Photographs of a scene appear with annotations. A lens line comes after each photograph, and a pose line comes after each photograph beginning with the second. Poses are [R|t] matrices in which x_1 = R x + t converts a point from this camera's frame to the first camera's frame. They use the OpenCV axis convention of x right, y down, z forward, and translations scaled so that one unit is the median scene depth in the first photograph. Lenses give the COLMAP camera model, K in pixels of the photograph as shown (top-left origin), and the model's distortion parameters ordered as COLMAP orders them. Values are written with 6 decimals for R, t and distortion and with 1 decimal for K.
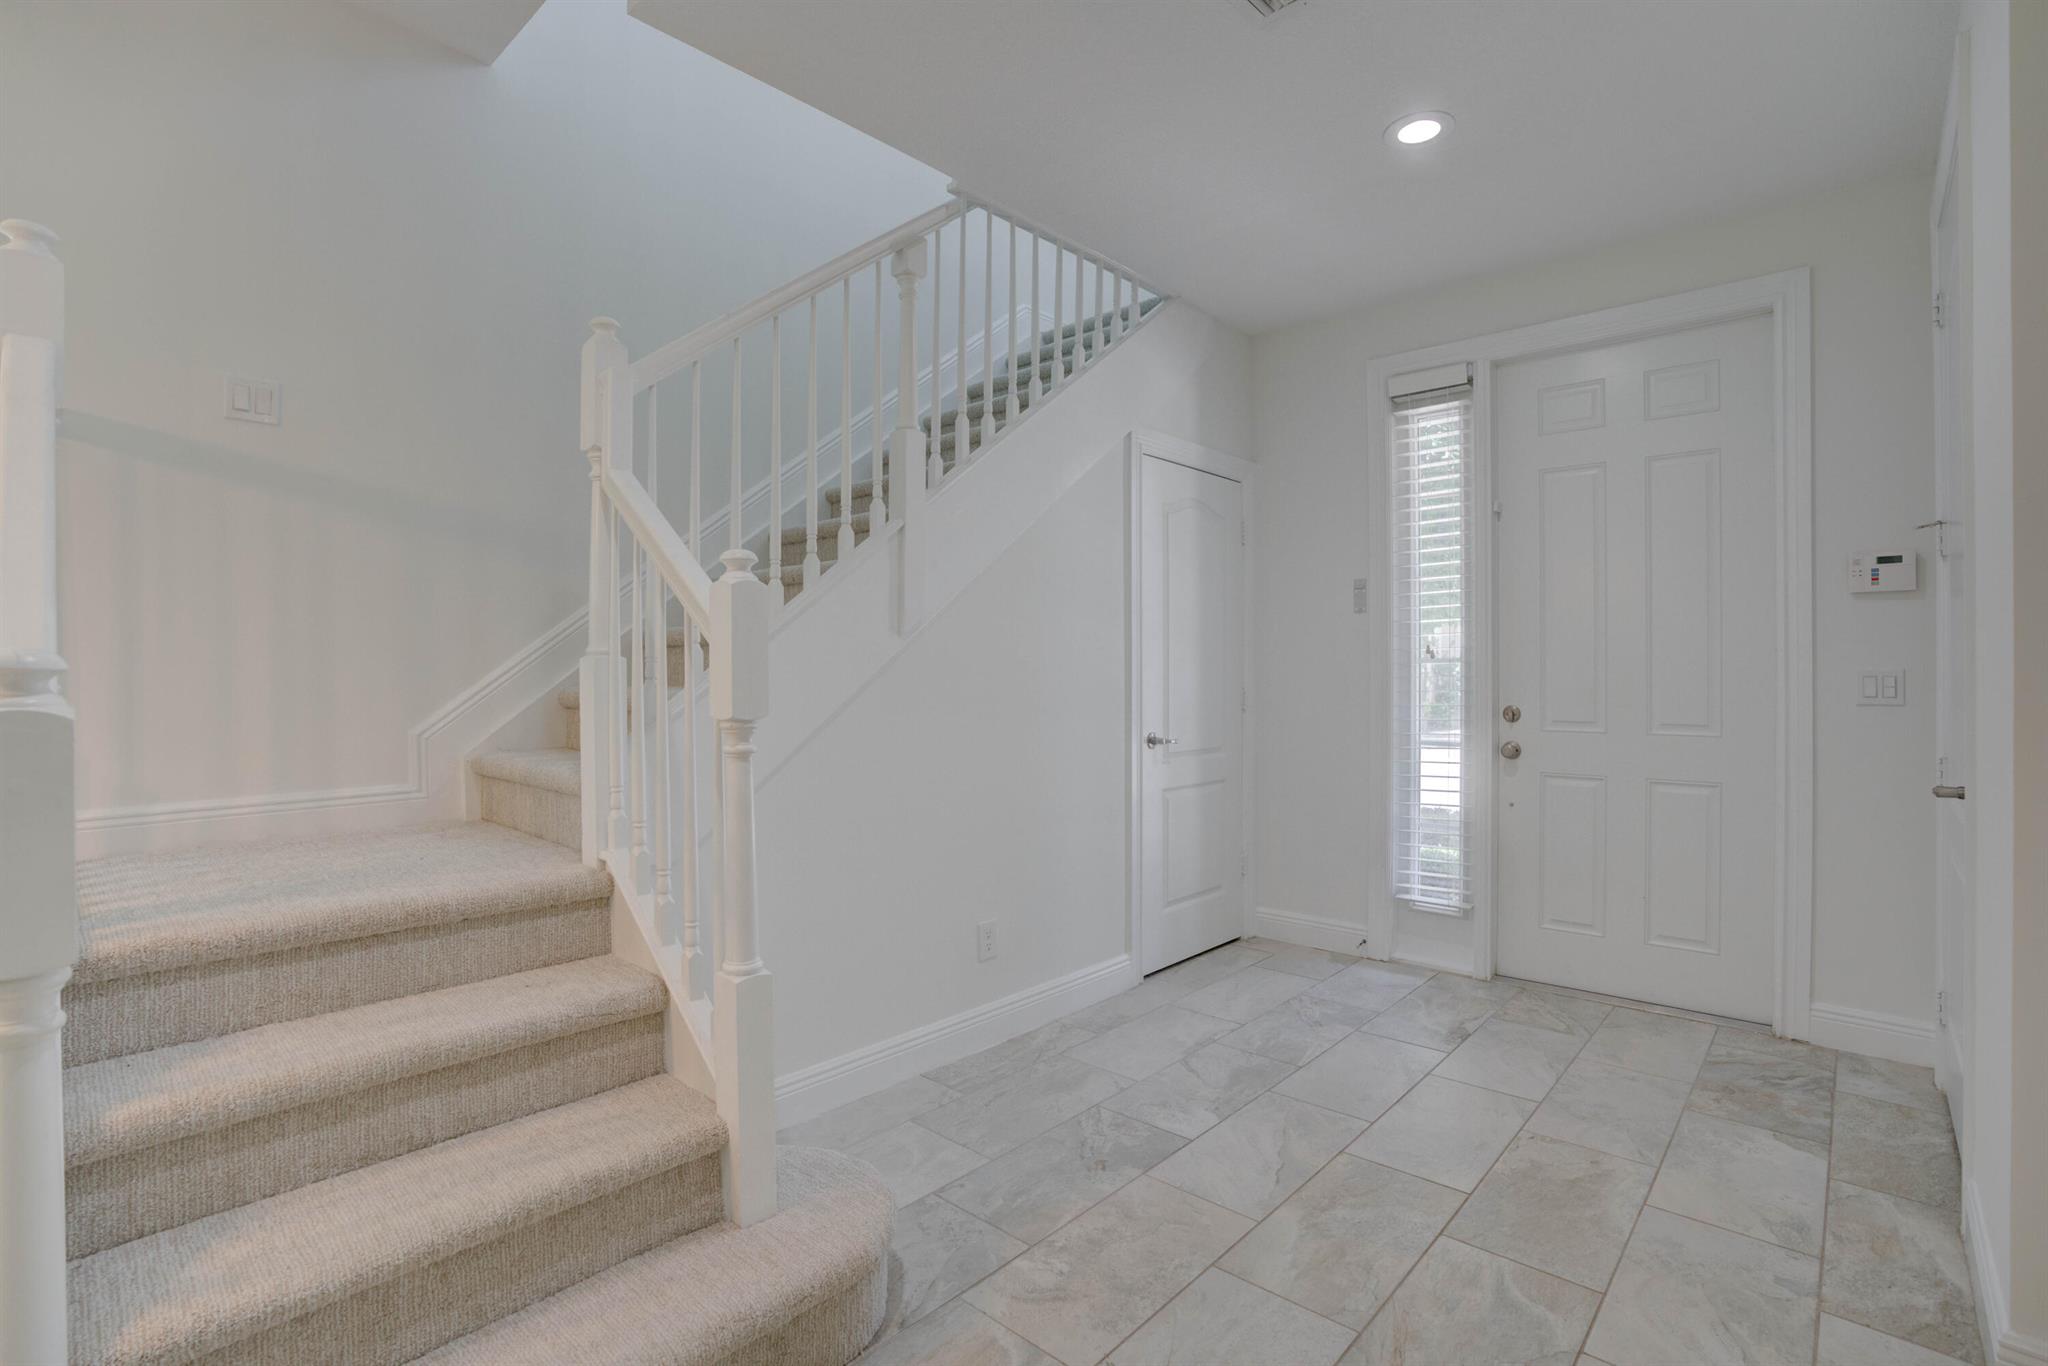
lens RADIAL K [[940.9, 0, 1028.3], [0, 940.9, 675.8], [0, 0, 1]] dist [-0.064315, 0.024525]
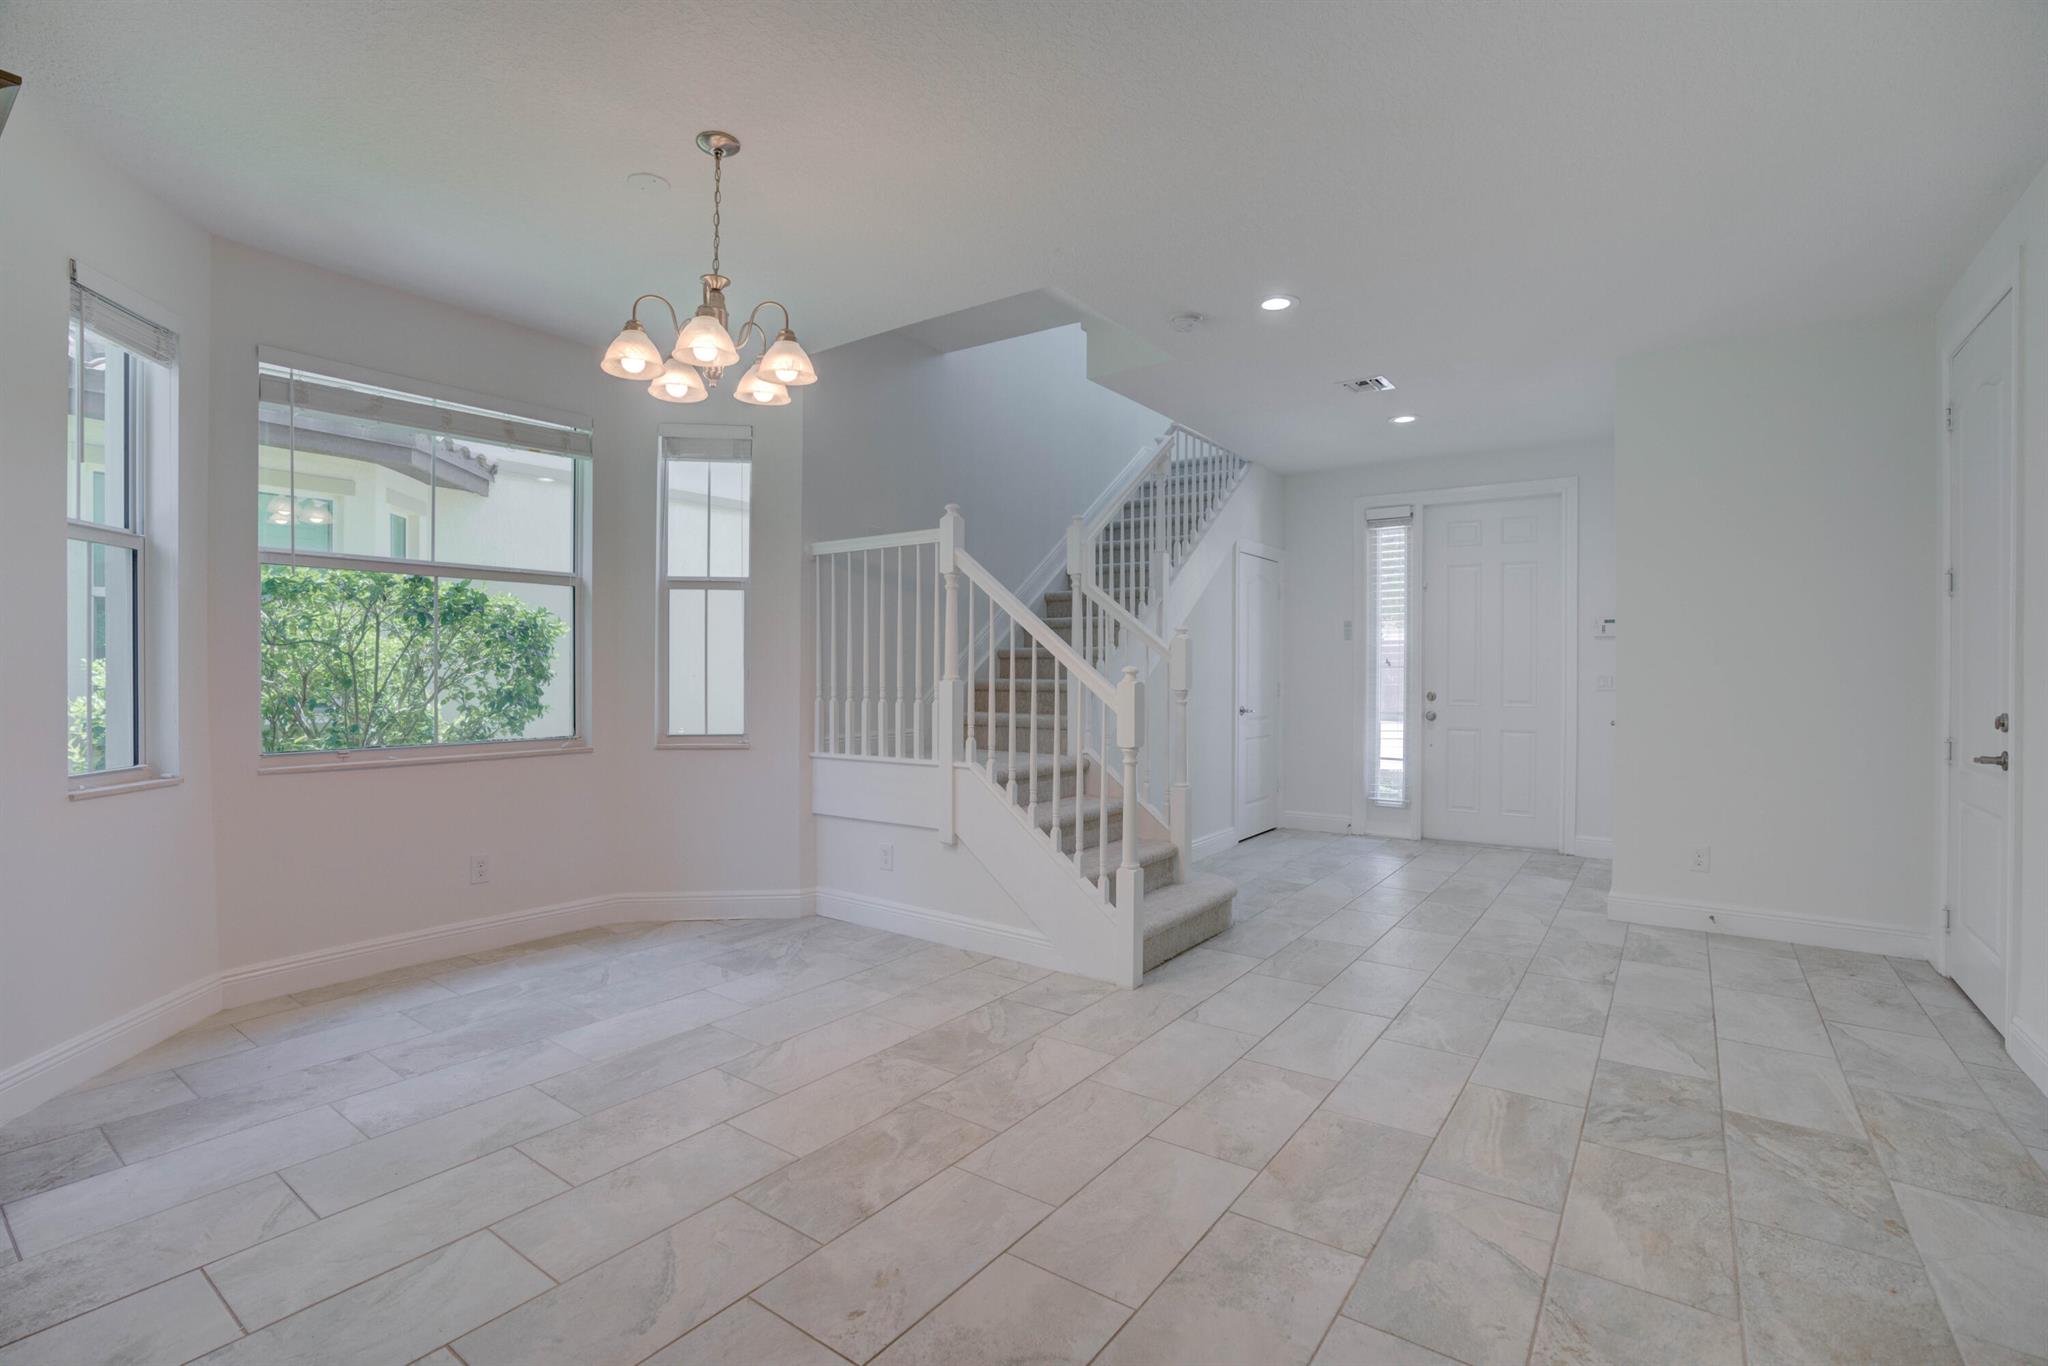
lens RADIAL K [[940.9, 0, 1028.3], [0, 940.9, 675.8], [0, 0, 1]] dist [-0.064315, 0.024525]
pose [[0.992331, 0.005629, 0.123482, -0.501776], [-0.006048, 0.999977, 0.003019, -0.000580], [-0.123462, -0.003743, 0.992342, -0.737656]]
